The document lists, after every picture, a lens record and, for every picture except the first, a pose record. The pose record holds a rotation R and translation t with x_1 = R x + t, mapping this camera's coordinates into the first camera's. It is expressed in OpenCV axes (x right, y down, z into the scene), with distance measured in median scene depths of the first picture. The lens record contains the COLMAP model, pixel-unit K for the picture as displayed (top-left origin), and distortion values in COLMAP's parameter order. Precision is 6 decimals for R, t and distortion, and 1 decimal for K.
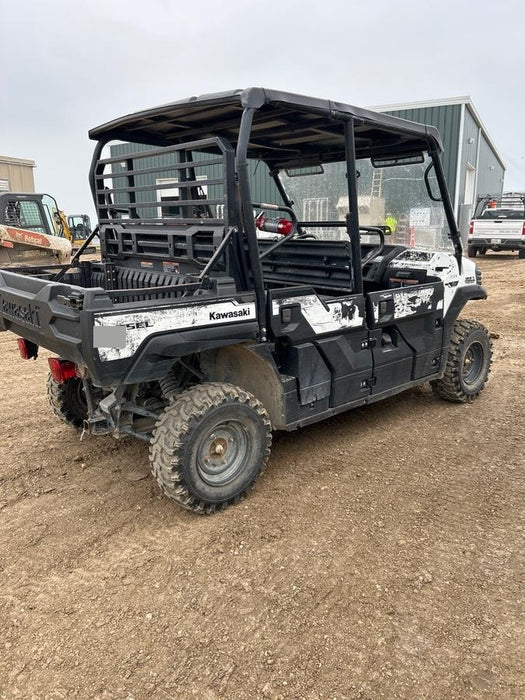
lens RADIAL K [[537.4, 0, 262.5], [0, 537.4, 350.0], [0, 0, 1]] dist [0.039194, -0.001463]
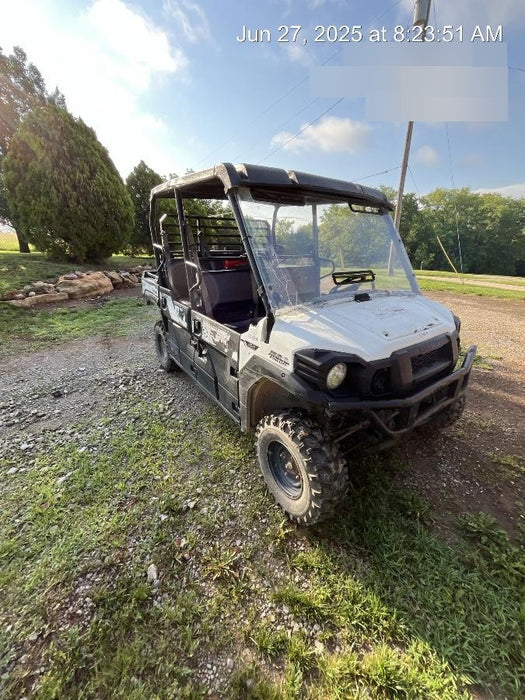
lens RADIAL K [[284.7, 0, 262.5], [0, 284.7, 350.0], [0, 0, 1]] dist [-0.001161, -0.000096]
pose [[-0.108866, 0.363740, -0.925117, 0.850552], [-0.256439, 0.888871, 0.379667, -0.322050], [0.960410, 0.278569, -0.003491, 1.123864]]
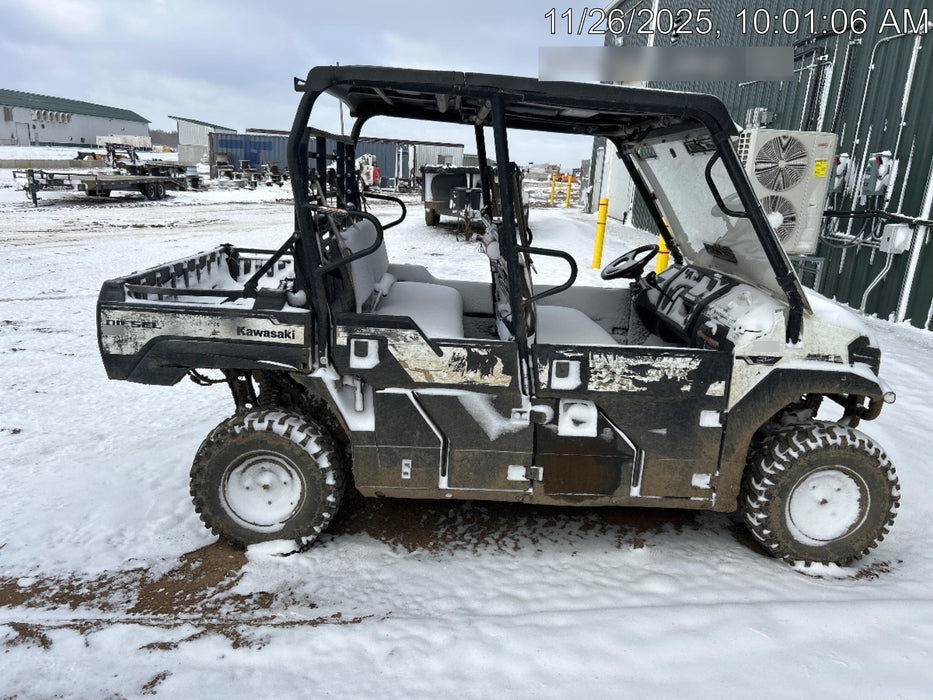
lens RADIAL K [[694.5, 0, 466.5], [0, 694.5, 350.0], [0, 0, 1]] dist [0.095734, -0.142304]
pose [[0.765887, 0.201845, -0.610471, 0.624693], [-0.205925, 0.976440, 0.064498, -0.127578], [0.609107, 0.076313, 0.789408, 0.232207]]
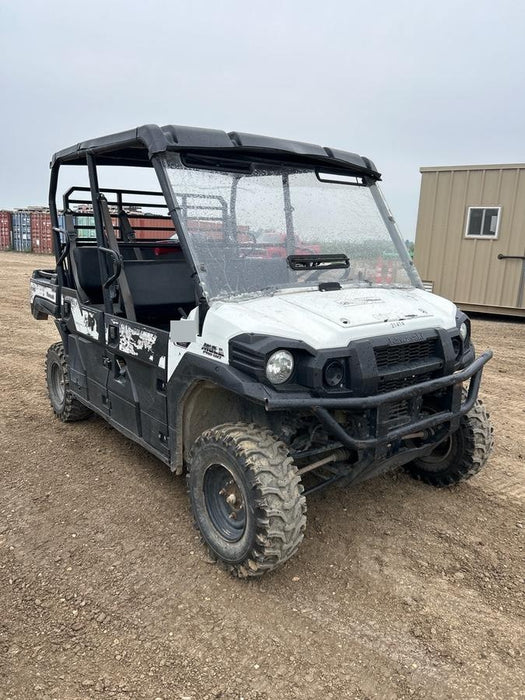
lens RADIAL K [[537.4, 0, 262.5], [0, 537.4, 350.0], [0, 0, 1]] dist [0.039194, -0.001463]
pose [[-0.071355, 0.210402, -0.975007, 1.095732], [-0.254389, 0.941335, 0.221753, -0.315621], [0.964466, 0.263855, -0.013645, 1.219239]]
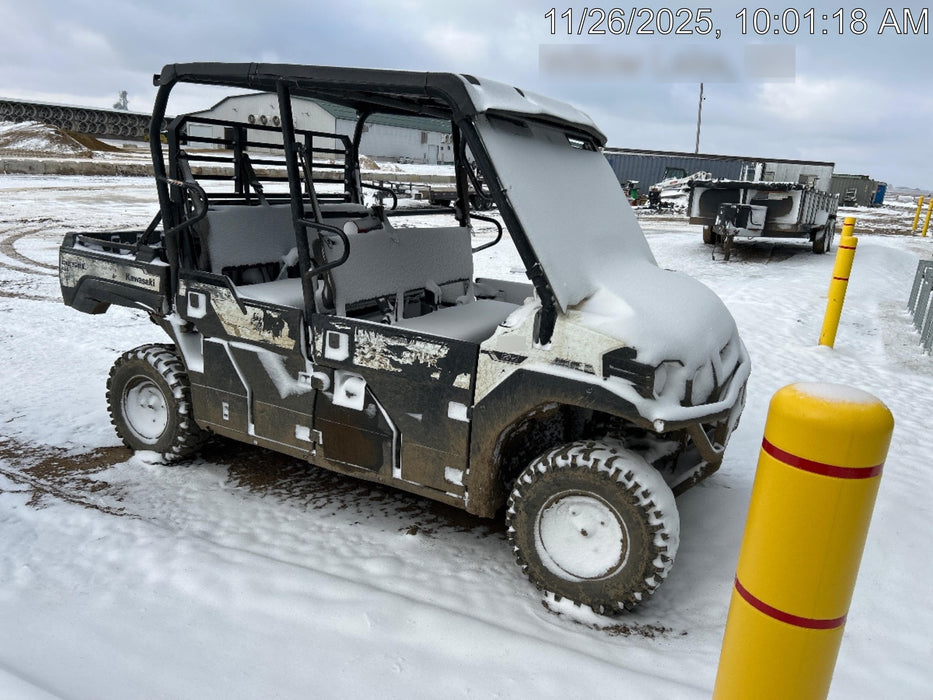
lens RADIAL K [[694.5, 0, 466.5], [0, 694.5, 350.0], [0, 0, 1]] dist [0.095734, -0.142304]
pose [[0.360563, 0.264893, -0.894330, 1.054233], [-0.291439, 0.942814, 0.161755, -0.252893], [0.886035, 0.202319, 0.417144, 0.739383]]
